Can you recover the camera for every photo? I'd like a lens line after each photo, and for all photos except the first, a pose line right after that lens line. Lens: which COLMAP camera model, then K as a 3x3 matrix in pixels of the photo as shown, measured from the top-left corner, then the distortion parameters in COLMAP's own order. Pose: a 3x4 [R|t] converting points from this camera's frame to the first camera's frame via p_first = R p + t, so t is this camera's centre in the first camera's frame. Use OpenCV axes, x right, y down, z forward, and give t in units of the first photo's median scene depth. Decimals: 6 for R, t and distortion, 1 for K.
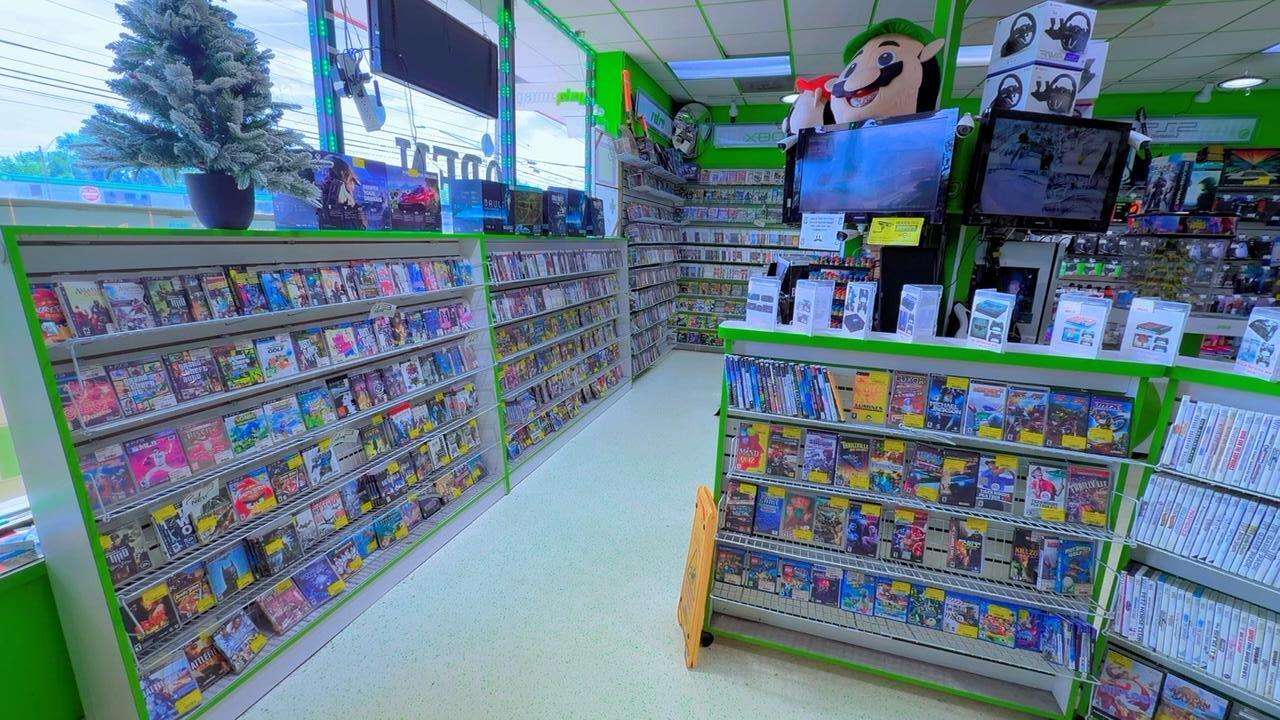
lens RADIAL K [[531.2, 0, 637.6], [0, 531.2, 361.6], [0, 0, 1]] dist [-0.004583, 0.000974]
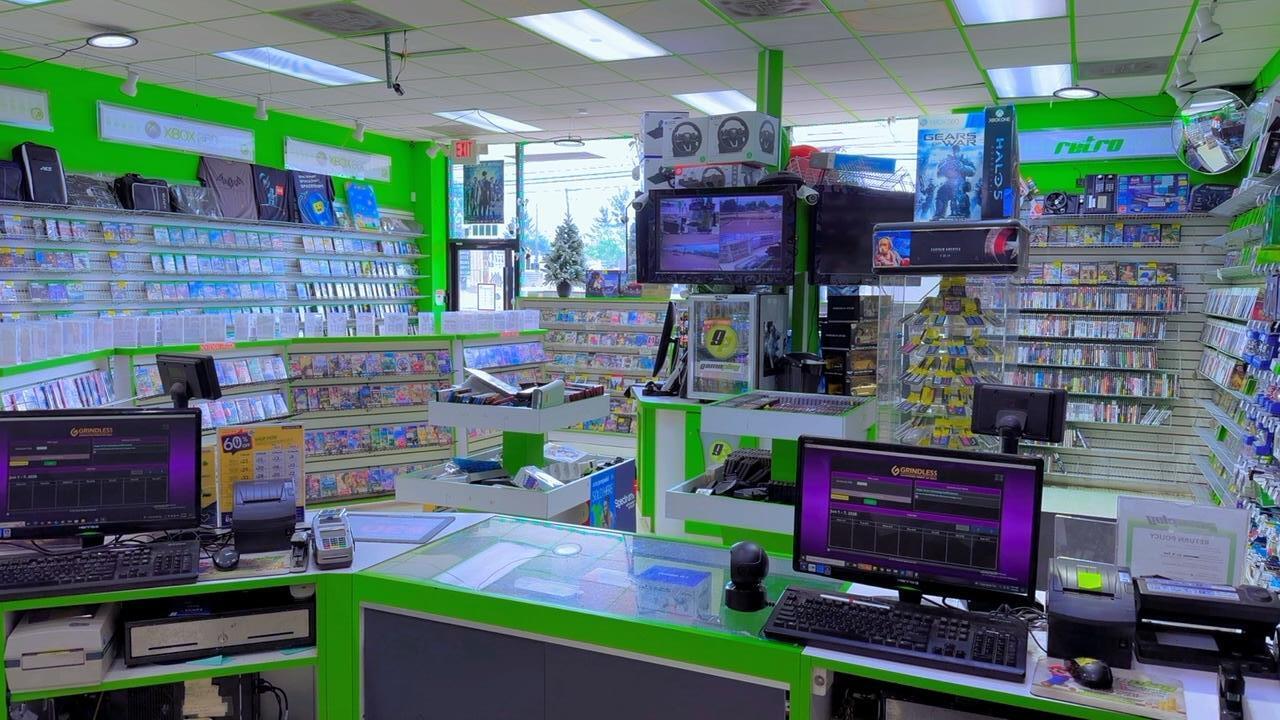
lens RADIAL K [[926.0, 0, 649.7], [0, 926.0, 365.9], [0, 0, 1]] dist [0.053917, -0.007409]
pose [[-0.115551, 0.046253, -0.992224, 1.612466], [-0.245190, 0.966676, 0.073616, -0.128708], [0.962564, 0.251790, -0.100360, 0.722628]]
